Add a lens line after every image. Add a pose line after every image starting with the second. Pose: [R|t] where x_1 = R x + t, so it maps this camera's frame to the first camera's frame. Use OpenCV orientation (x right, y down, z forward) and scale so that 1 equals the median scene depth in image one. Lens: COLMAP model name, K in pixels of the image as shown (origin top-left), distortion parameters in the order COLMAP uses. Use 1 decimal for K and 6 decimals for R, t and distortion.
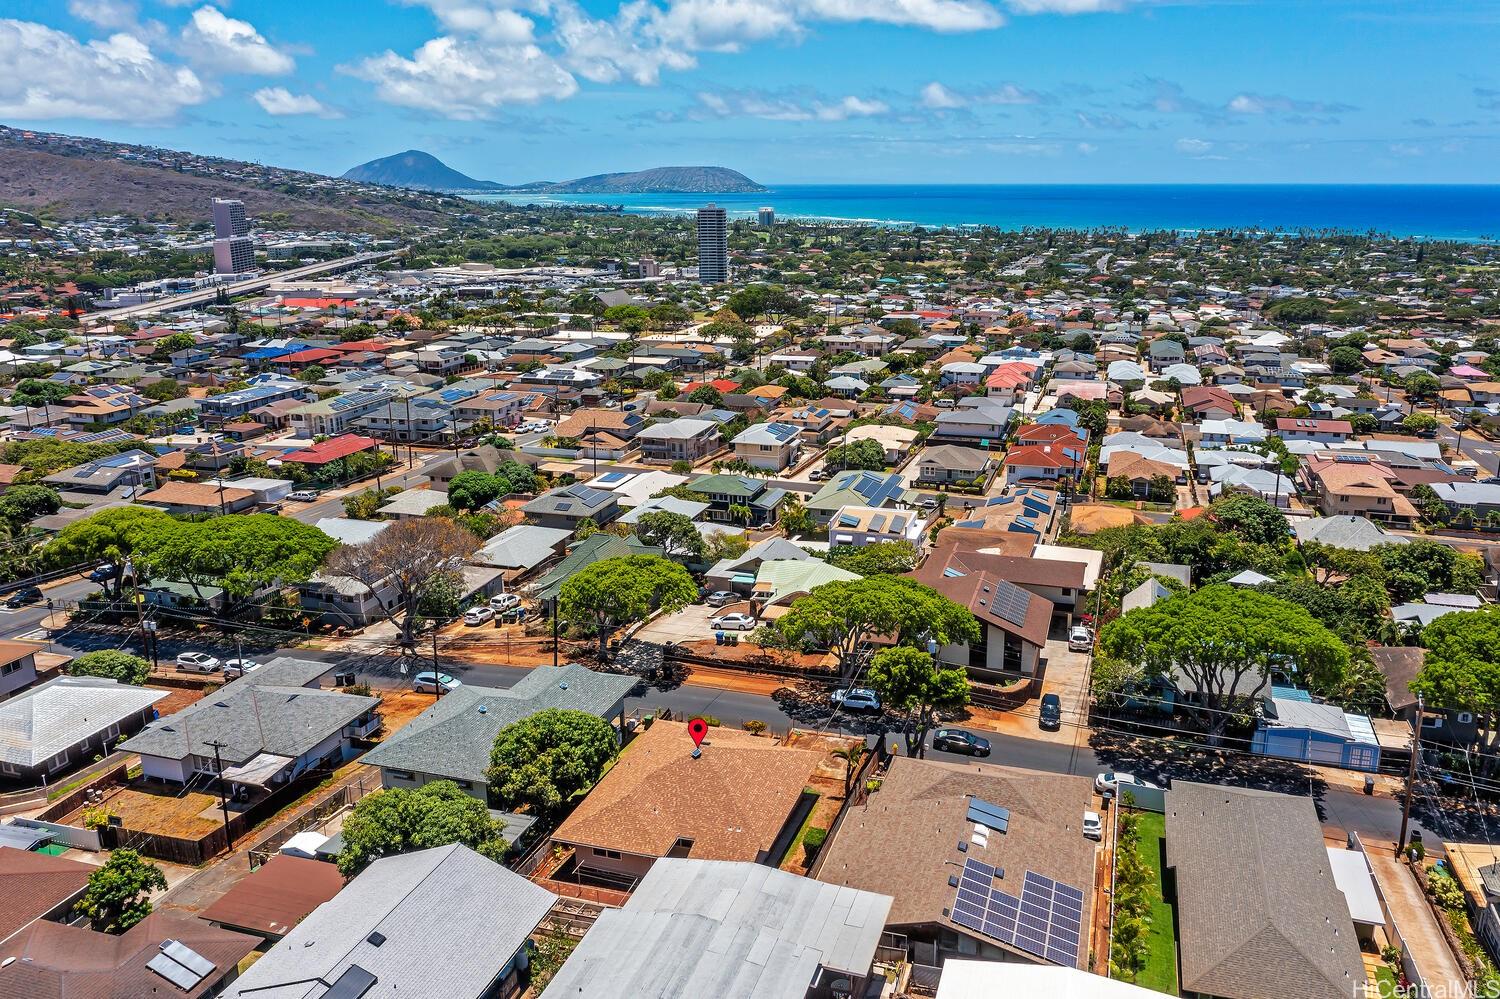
lens RADIAL K [[1186.1, 0, 832.8], [0, 1186.1, 488.4], [0, 0, 1]] dist [-0.022861, 0.008817]
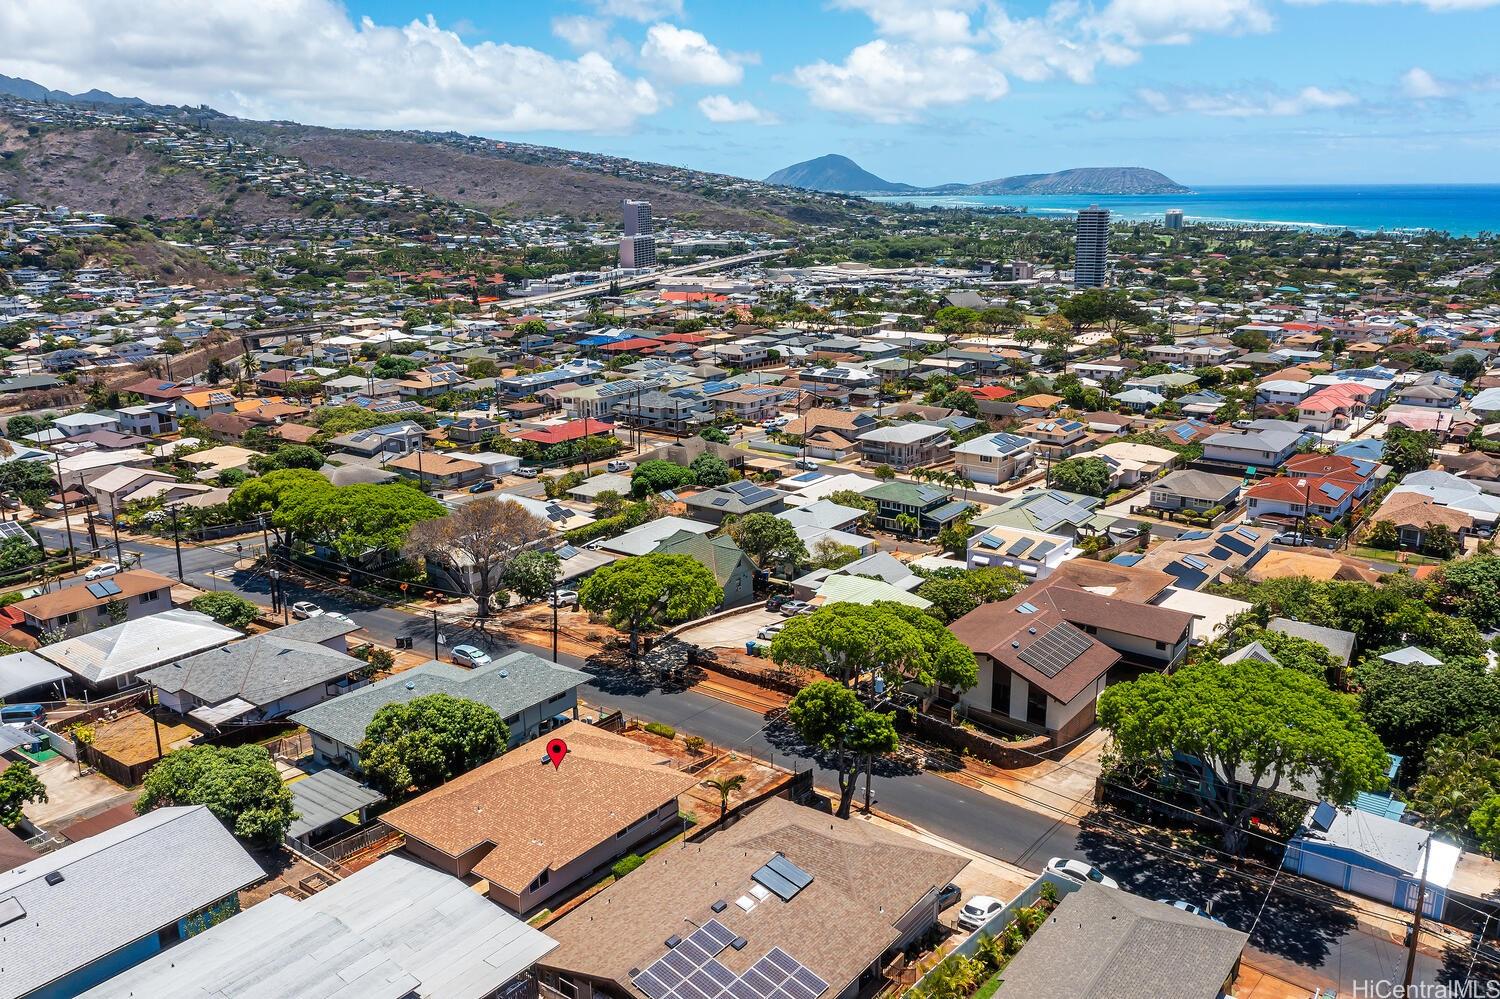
lens RADIAL K [[1186.1, 0, 815.9], [0, 1186.1, 534.2], [0, 0, 1]] dist [-0.022861, 0.008817]
pose [[0.934868, 0.091628, -0.342967, 0.134120], [-0.079663, 0.995624, 0.048846, -0.008566], [0.345942, -0.018343, 0.938076, 0.053782]]
